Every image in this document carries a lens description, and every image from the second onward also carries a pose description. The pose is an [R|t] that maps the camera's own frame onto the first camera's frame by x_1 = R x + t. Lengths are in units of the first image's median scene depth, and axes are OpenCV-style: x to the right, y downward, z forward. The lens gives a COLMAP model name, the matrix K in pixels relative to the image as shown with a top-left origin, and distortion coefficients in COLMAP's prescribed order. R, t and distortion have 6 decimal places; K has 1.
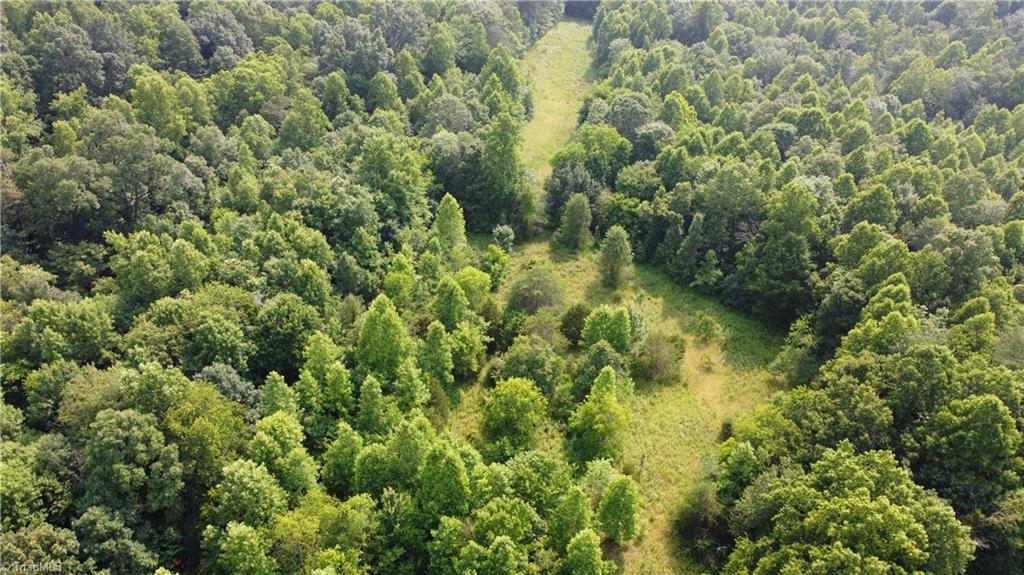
lens RADIAL K [[774.4, 0, 512.4], [0, 774.4, 289.0], [0, 0, 1]] dist [0.004417, -0.011484]
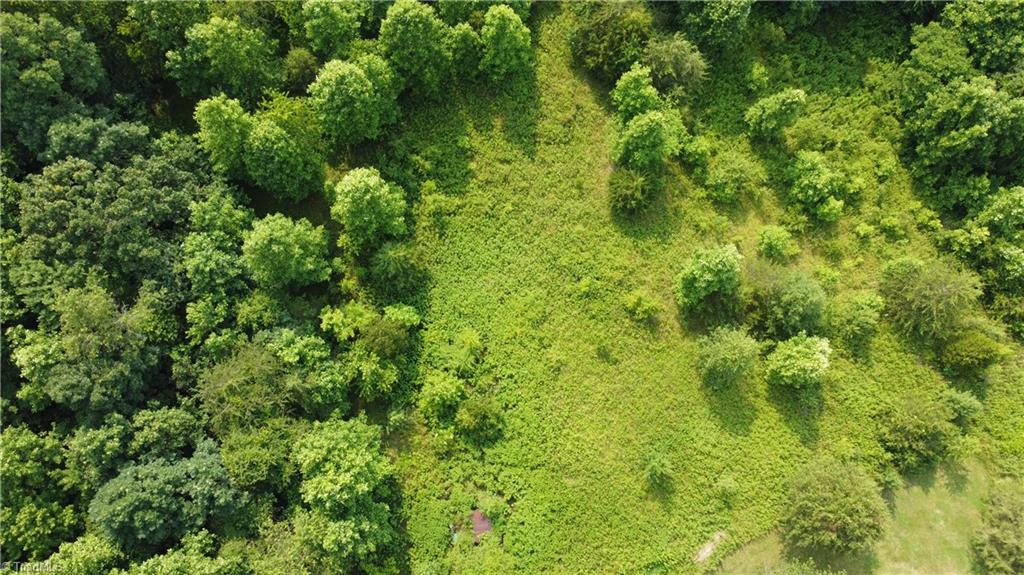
lens RADIAL K [[774.4, 0, 509.0], [0, 774.4, 292.1], [0, 0, 1]] dist [0.004417, -0.011484]
pose [[0.717235, -0.692257, 0.079709, -0.190256], [0.407372, 0.509353, 0.758029, -0.032185], [-0.565351, -0.511214, 0.647332, 0.040589]]
